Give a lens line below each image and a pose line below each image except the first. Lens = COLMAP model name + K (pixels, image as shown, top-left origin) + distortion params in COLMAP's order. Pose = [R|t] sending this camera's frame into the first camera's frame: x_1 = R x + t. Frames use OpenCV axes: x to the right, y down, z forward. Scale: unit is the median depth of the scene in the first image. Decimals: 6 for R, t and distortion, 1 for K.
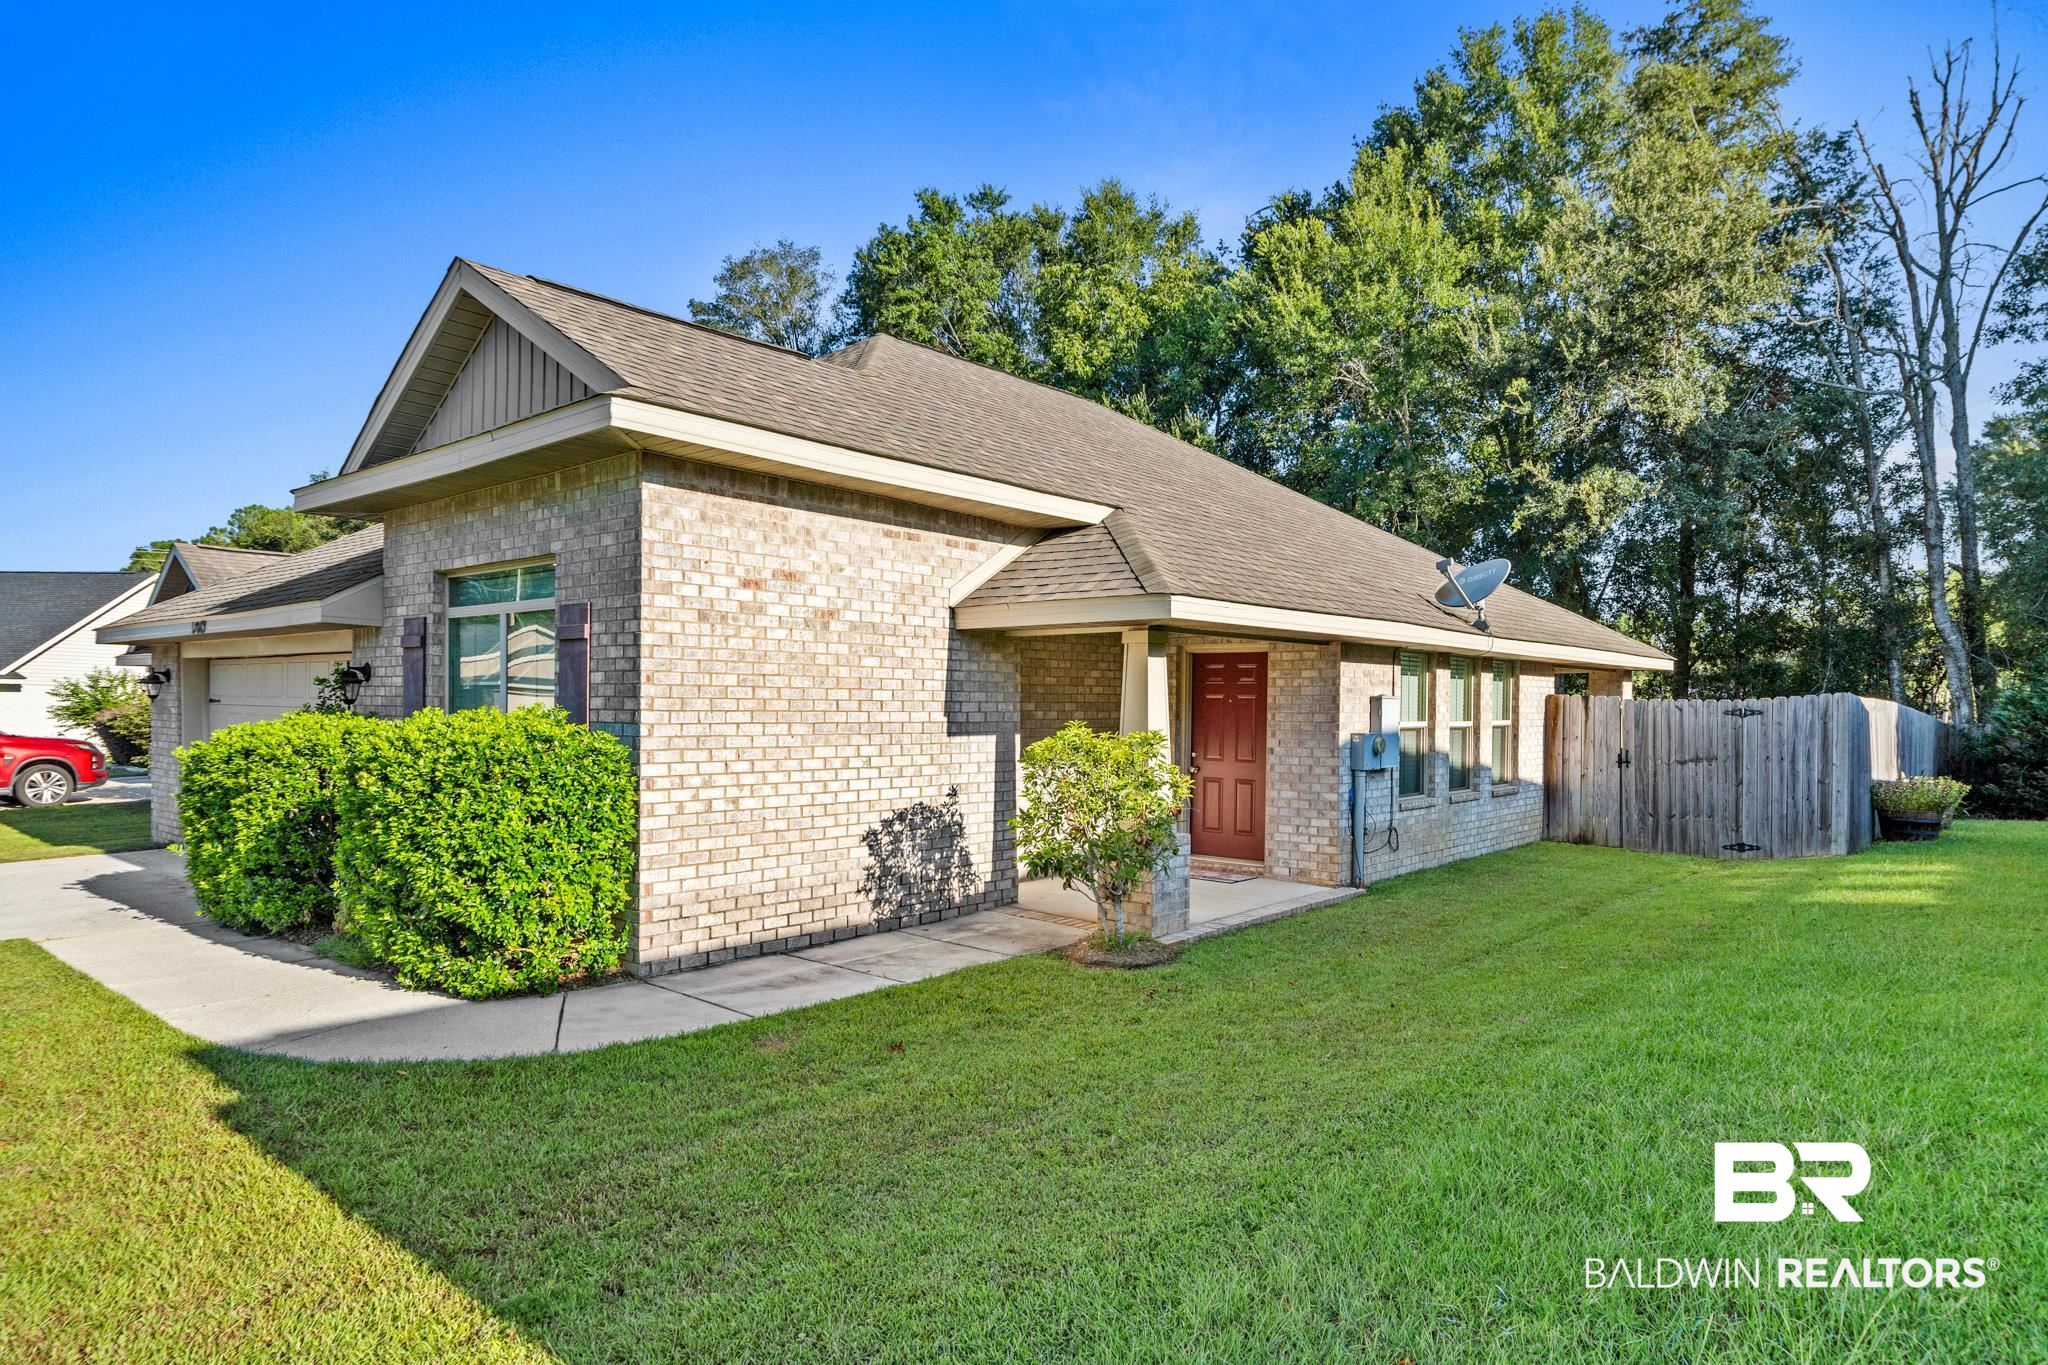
lens RADIAL K [[1125.8, 0, 984.9], [0, 1125.8, 708.9], [0, 0, 1]] dist [0.001962, 0.000492]
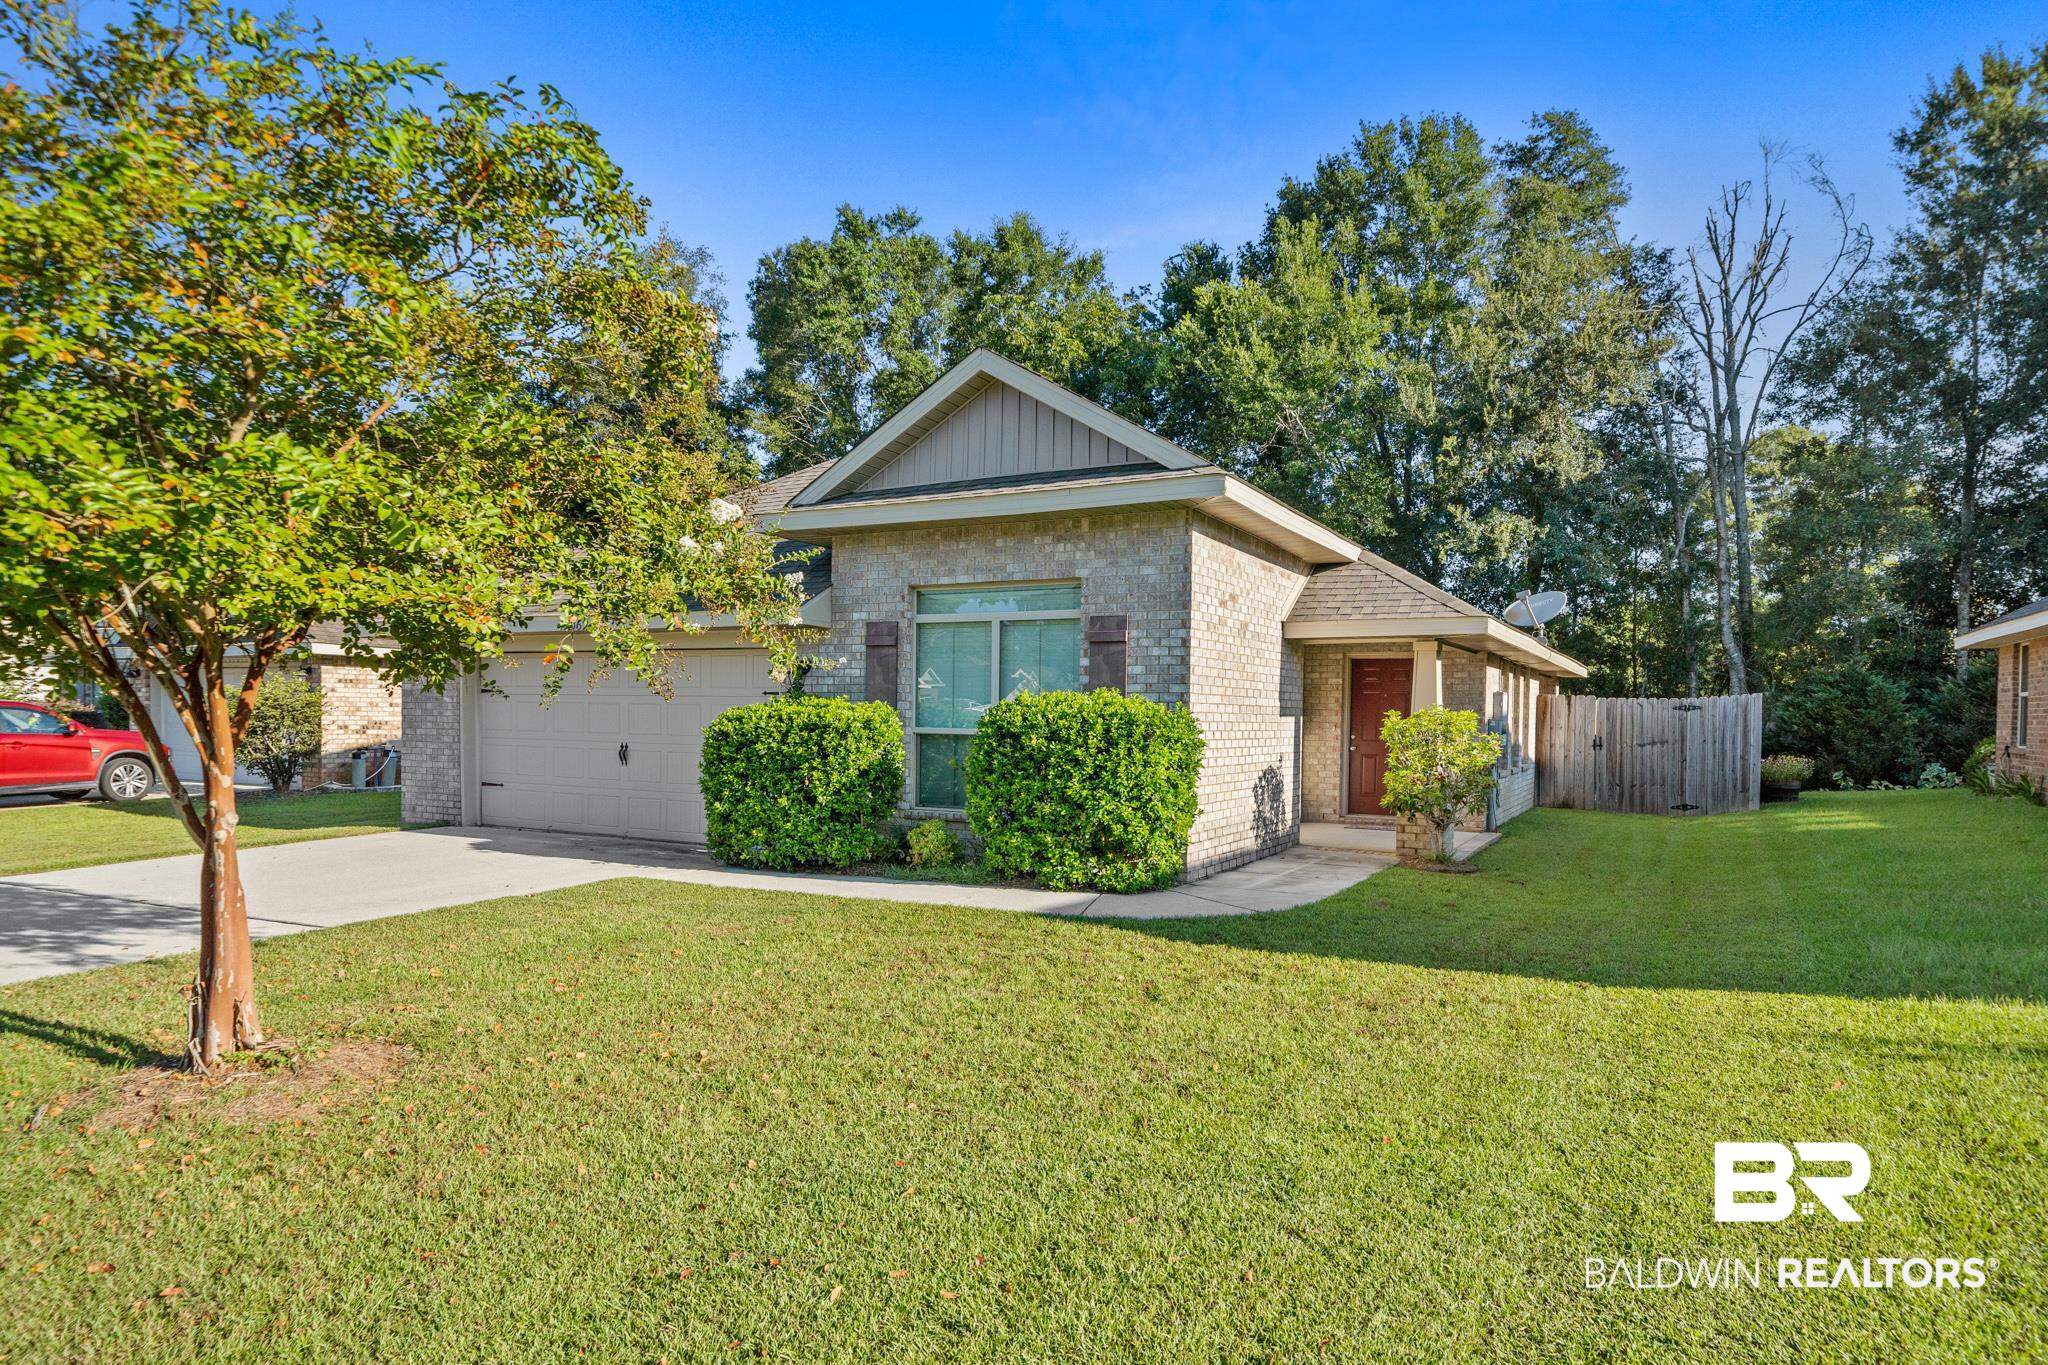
lens RADIAL K [[1125.8, 0, 1009.0], [0, 1125.8, 728.0], [0, 0, 1]] dist [0.001962, 0.000492]
pose [[0.979728, 0.000670, 0.200332, -0.202942], [-0.003049, 0.999928, 0.011565, 0.007417], [-0.200310, -0.011941, 0.979660, -0.084521]]
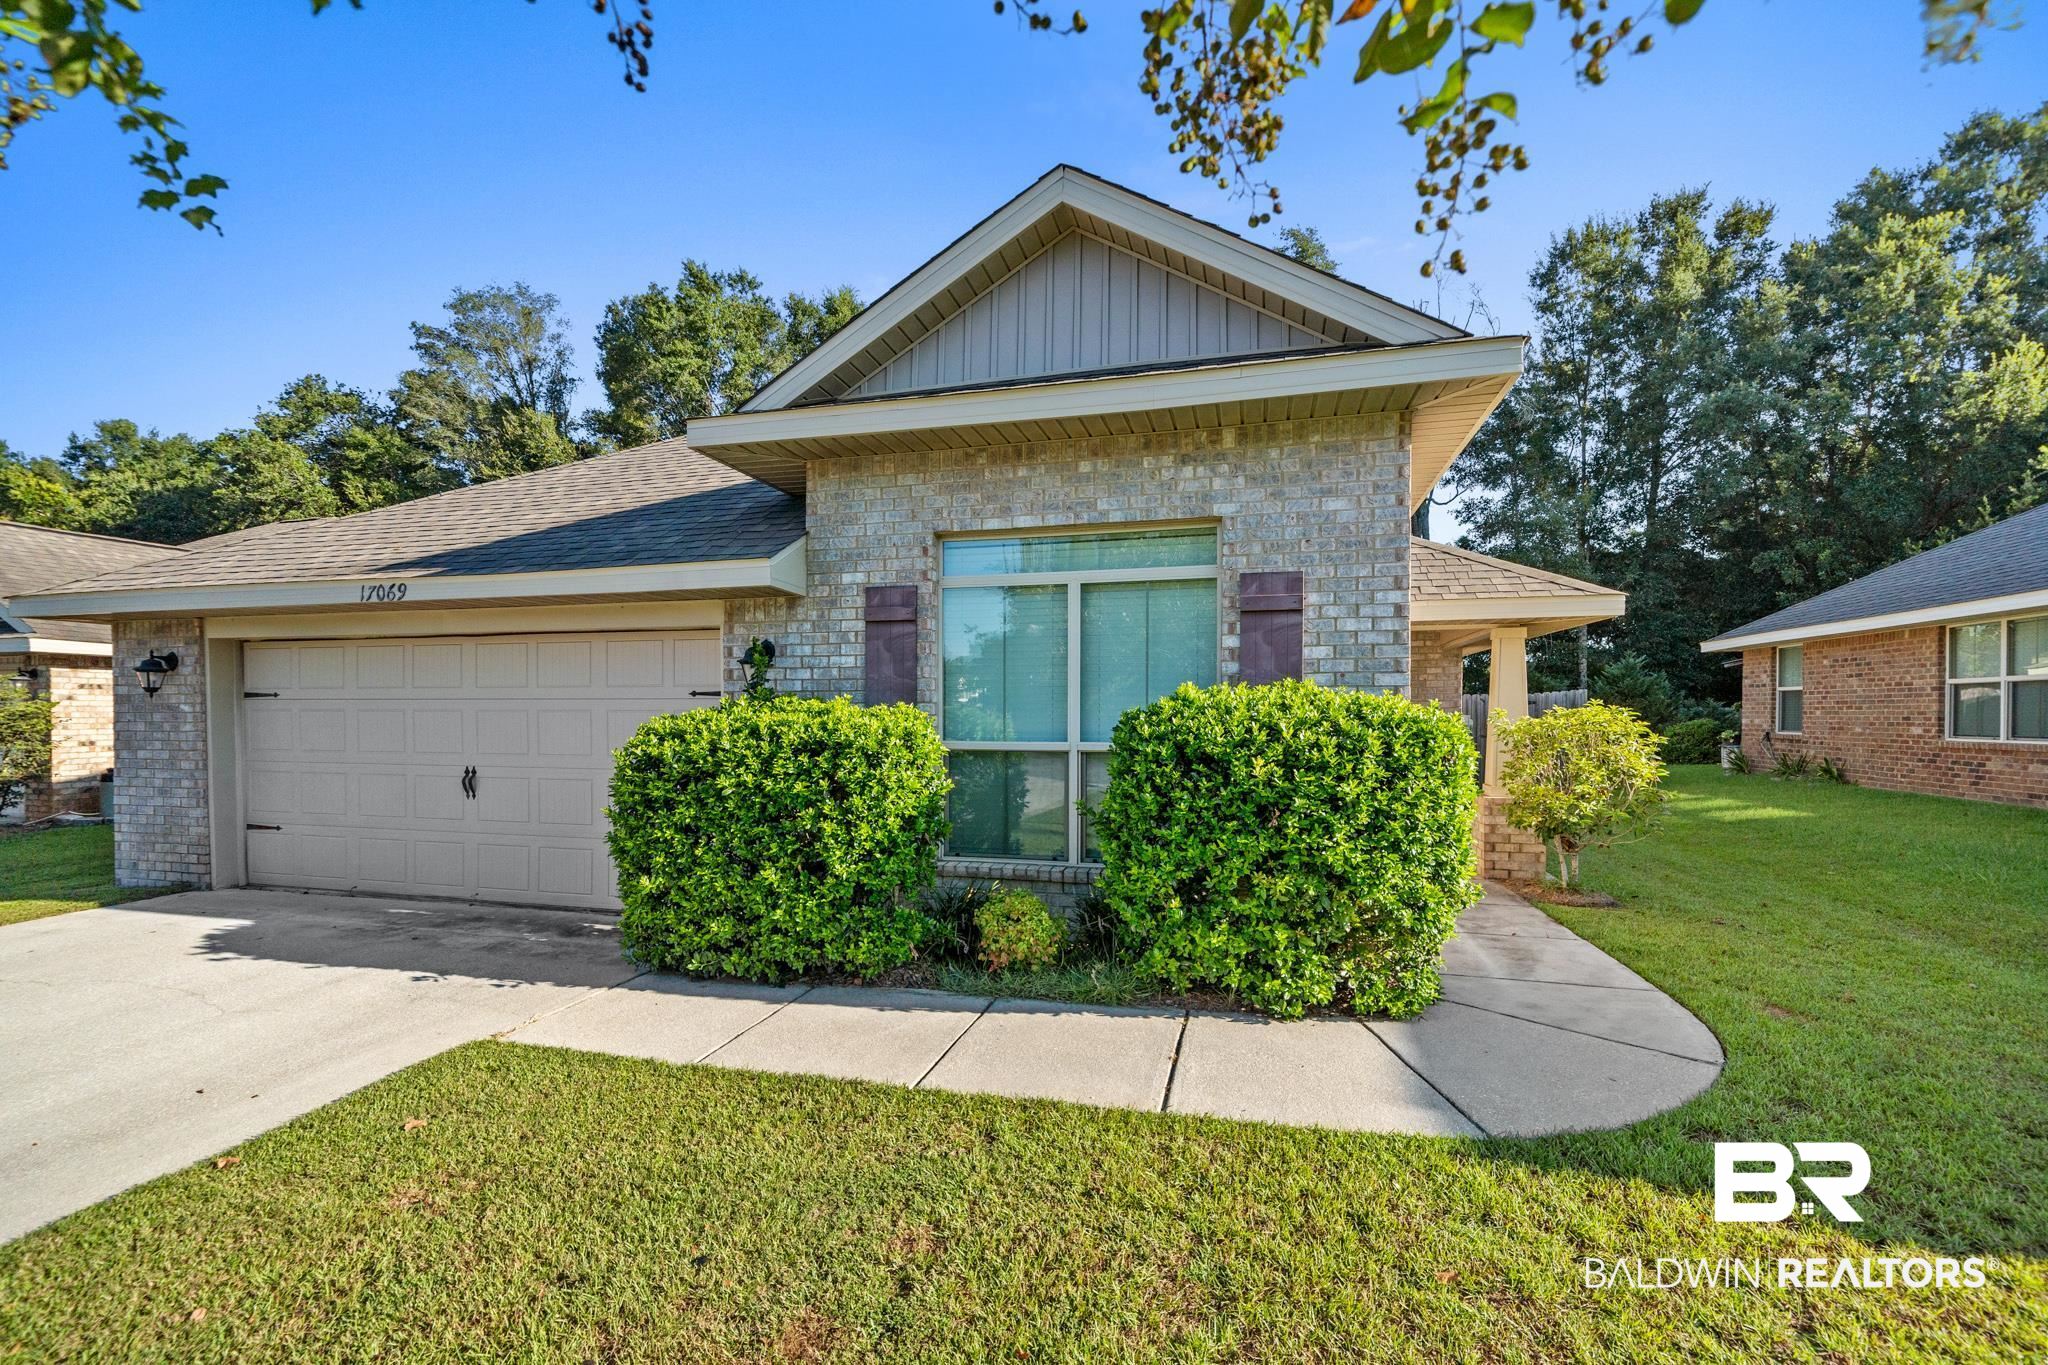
lens RADIAL K [[856.7, 0, 1013.4], [0, 856.7, 720.8], [0, 0, 1]] dist [-0.000703, 0.000488]
pose [[0.907849, -0.012383, 0.419114, -0.227716], [0.009413, 0.999914, 0.009154, 0.005186], [-0.419191, -0.004365, 0.907888, 0.122180]]
